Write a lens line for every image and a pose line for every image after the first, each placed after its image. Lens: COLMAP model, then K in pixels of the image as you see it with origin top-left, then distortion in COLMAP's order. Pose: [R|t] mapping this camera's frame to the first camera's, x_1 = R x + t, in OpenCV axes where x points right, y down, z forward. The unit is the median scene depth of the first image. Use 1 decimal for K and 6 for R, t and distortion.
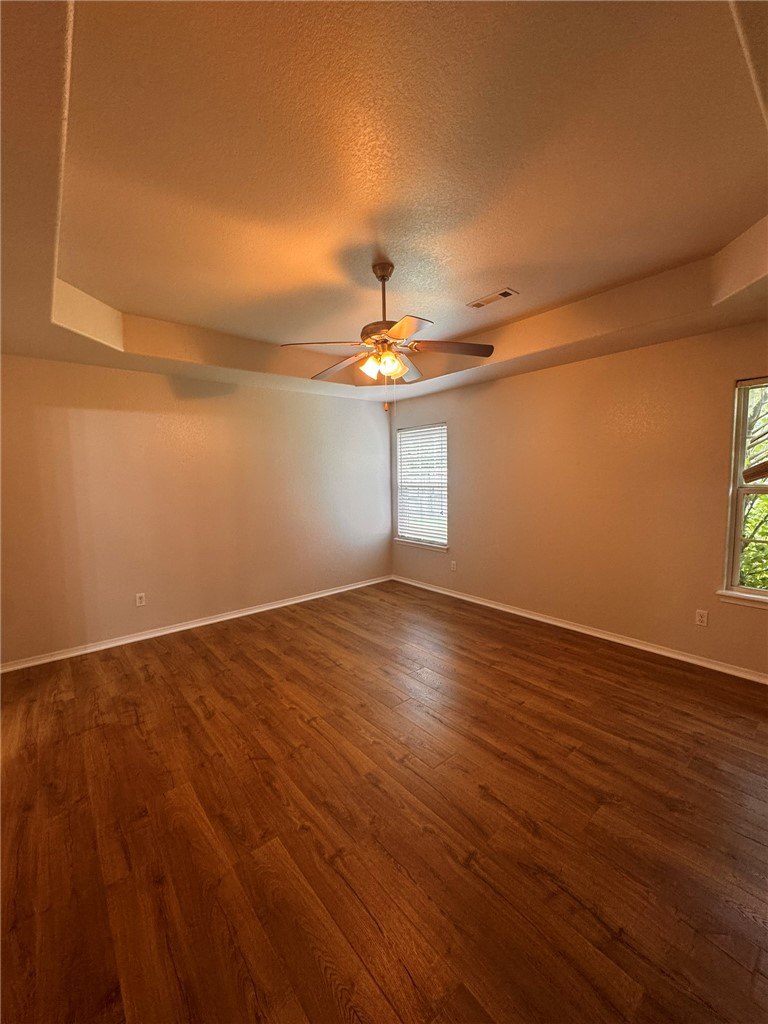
lens RADIAL K [[416.4, 0, 380.8], [0, 416.4, 512.1], [0, 0, 1]] dist [0.001989, 0.000219]
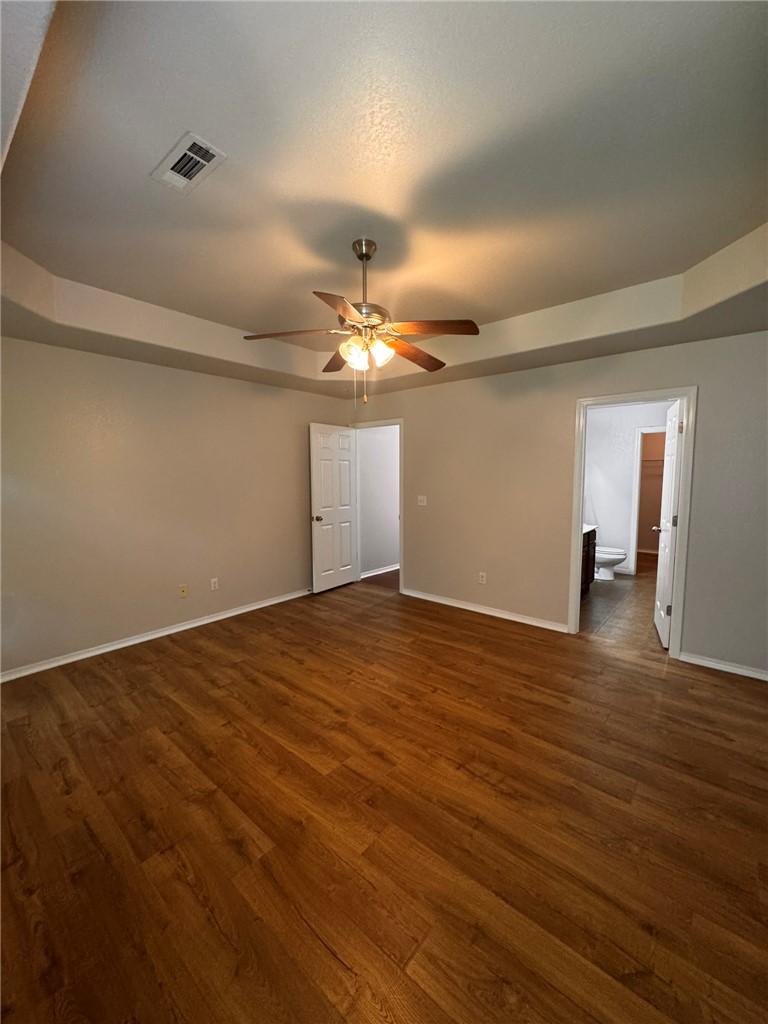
lens RADIAL K [[416.4, 0, 380.8], [0, 416.4, 512.1], [0, 0, 1]] dist [0.001989, 0.000219]
pose [[-0.986088, 0.036591, -0.162147, 0.138858], [0.006976, 0.983721, 0.179566, -0.172985], [0.166078, 0.175936, -0.970291, 1.955276]]
